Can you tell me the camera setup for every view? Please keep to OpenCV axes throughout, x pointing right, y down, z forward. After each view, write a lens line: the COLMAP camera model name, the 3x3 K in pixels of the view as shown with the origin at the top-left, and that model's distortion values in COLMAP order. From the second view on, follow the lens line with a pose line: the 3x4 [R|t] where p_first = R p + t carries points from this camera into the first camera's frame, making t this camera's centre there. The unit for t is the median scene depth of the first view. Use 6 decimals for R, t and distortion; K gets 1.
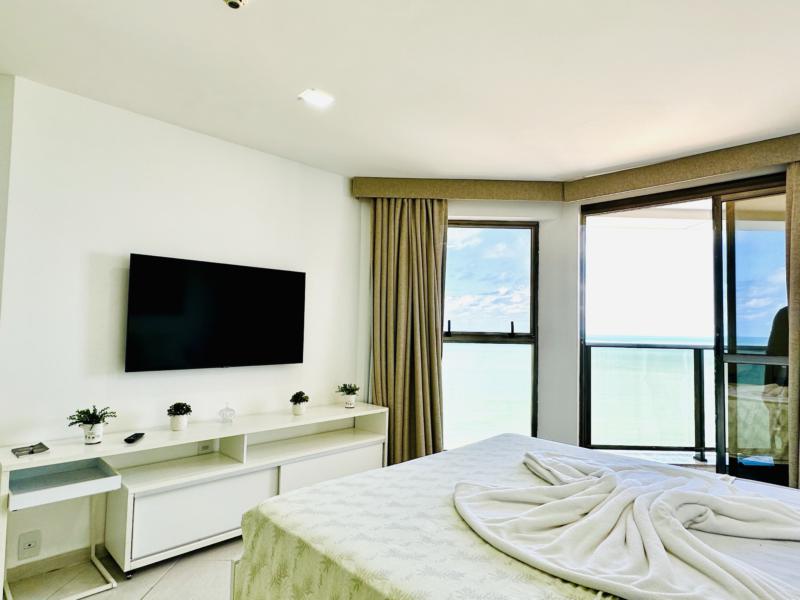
lens RADIAL K [[469.4, 0, 400.0], [0, 469.4, 300.0], [0, 0, 1]] dist [0.002376, -0.001999]
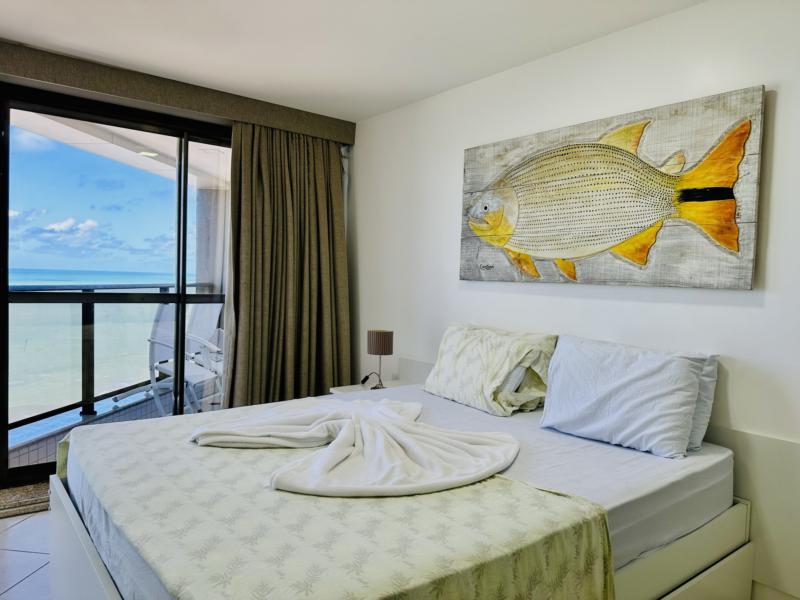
lens RADIAL K [[561.5, 0, 402.7], [0, 561.5, 297.7], [0, 0, 1]] dist [0.092285, -0.138113]
pose [[0.116508, -0.051058, 0.991876, -0.790101], [-0.087182, 0.994297, 0.061424, 0.009500], [-0.989356, -0.093631, 0.111392, 0.711678]]
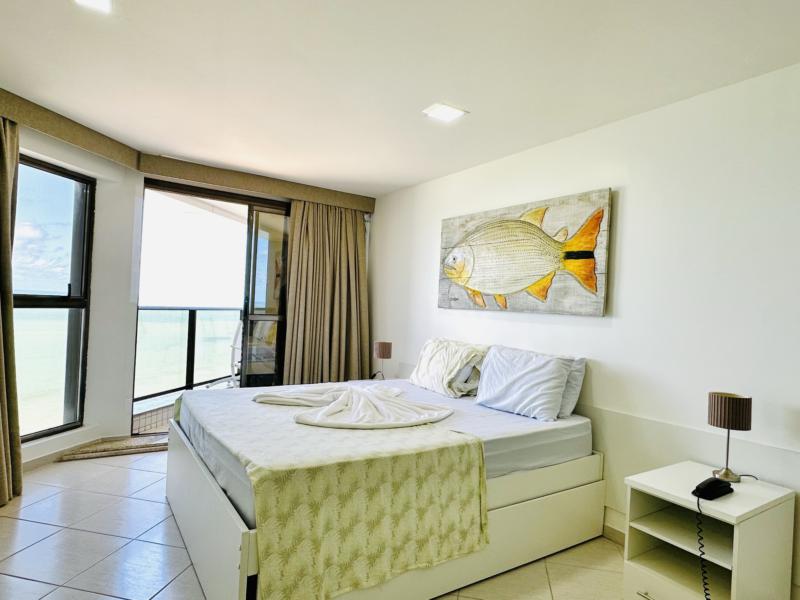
lens RADIAL K [[470.8, 0, 400.0], [0, 470.8, 300.0], [0, 0, 1]] dist [-0.000507, 0.001880]
pose [[0.196796, 0.003905, 0.980437, -1.204695], [-0.103765, 0.994459, 0.016868, -0.008927], [-0.974938, -0.105055, 0.196111, 0.455080]]
